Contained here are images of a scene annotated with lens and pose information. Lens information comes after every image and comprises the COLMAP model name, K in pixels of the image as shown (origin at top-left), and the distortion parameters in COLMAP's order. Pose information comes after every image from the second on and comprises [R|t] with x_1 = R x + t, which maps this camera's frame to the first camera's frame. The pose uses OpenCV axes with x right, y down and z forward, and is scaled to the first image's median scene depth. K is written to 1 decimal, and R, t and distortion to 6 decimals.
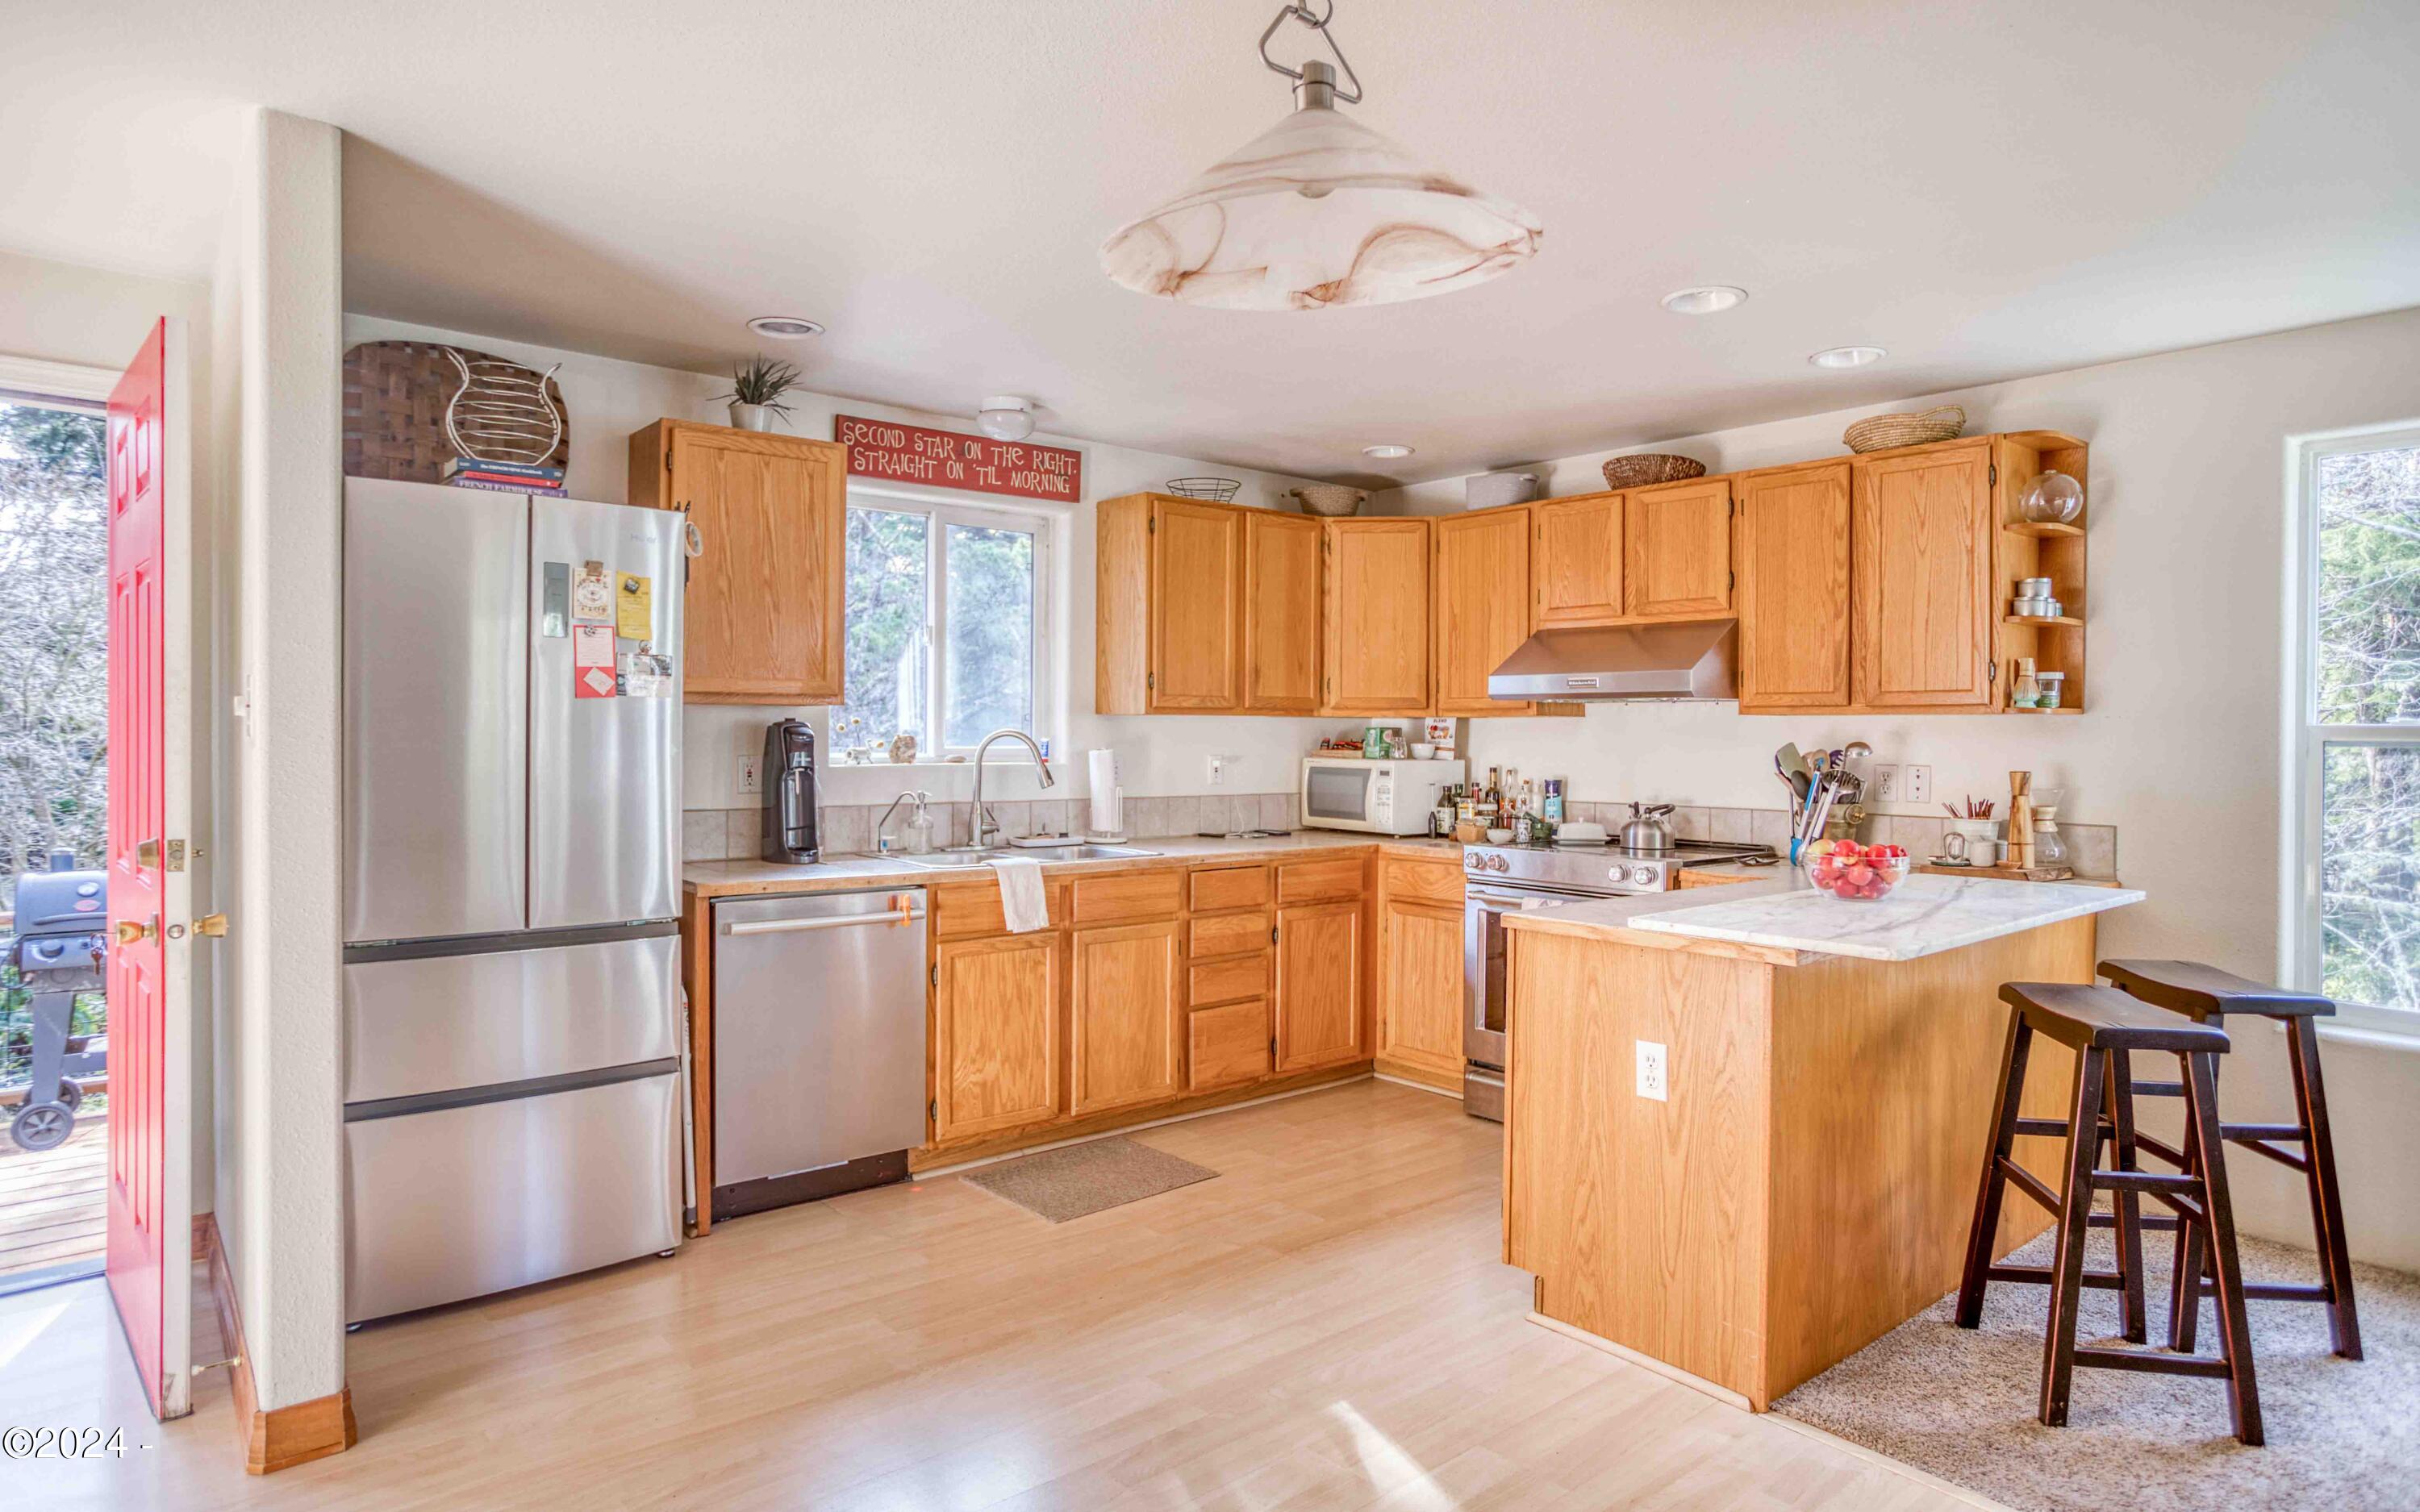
lens RADIAL K [[1369.5, 0, 1210.0], [0, 1369.5, 756.0], [0, 0, 1]] dist [-0.025311, 0.000088]
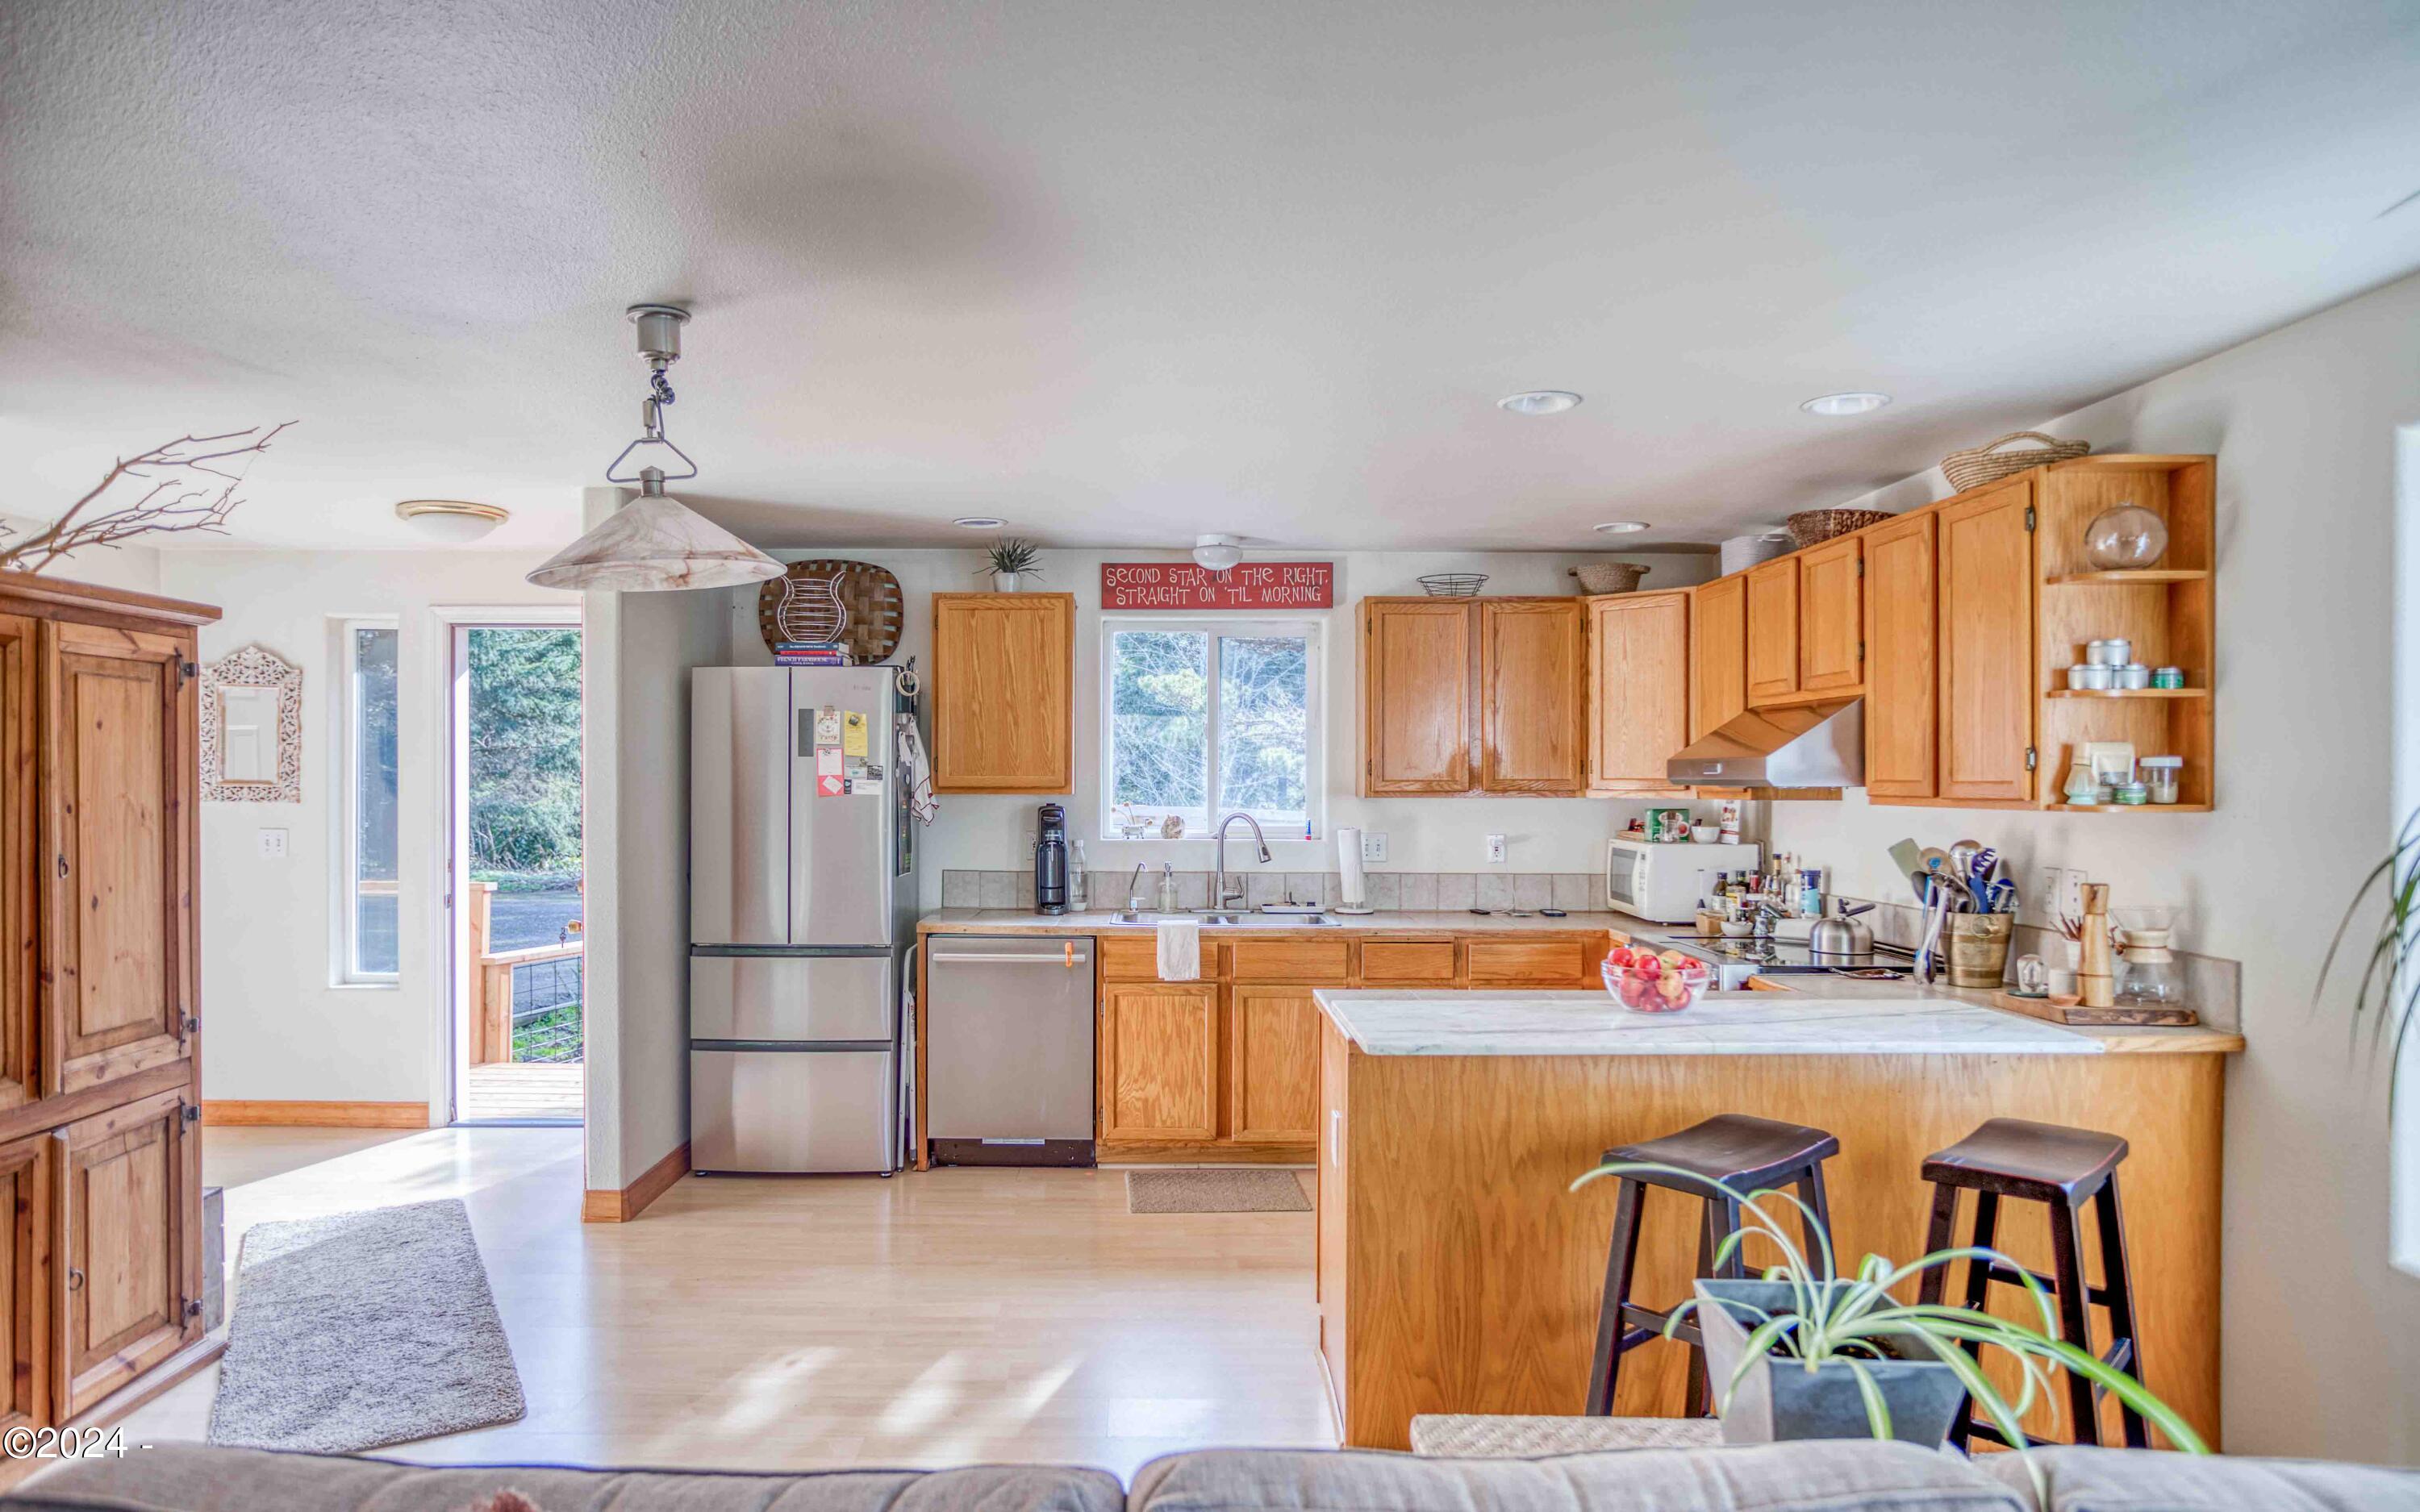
lens RADIAL K [[1505.8, 0, 1209.0], [0, 1505.8, 806.4], [0, 0, 1]] dist [-0.006140, 0.000357]
pose [[0.763297, 0.009335, -0.645980, 0.725980], [-0.008222, 0.999955, 0.004736, -0.032279], [0.645995, 0.001697, 0.763340, -0.005611]]
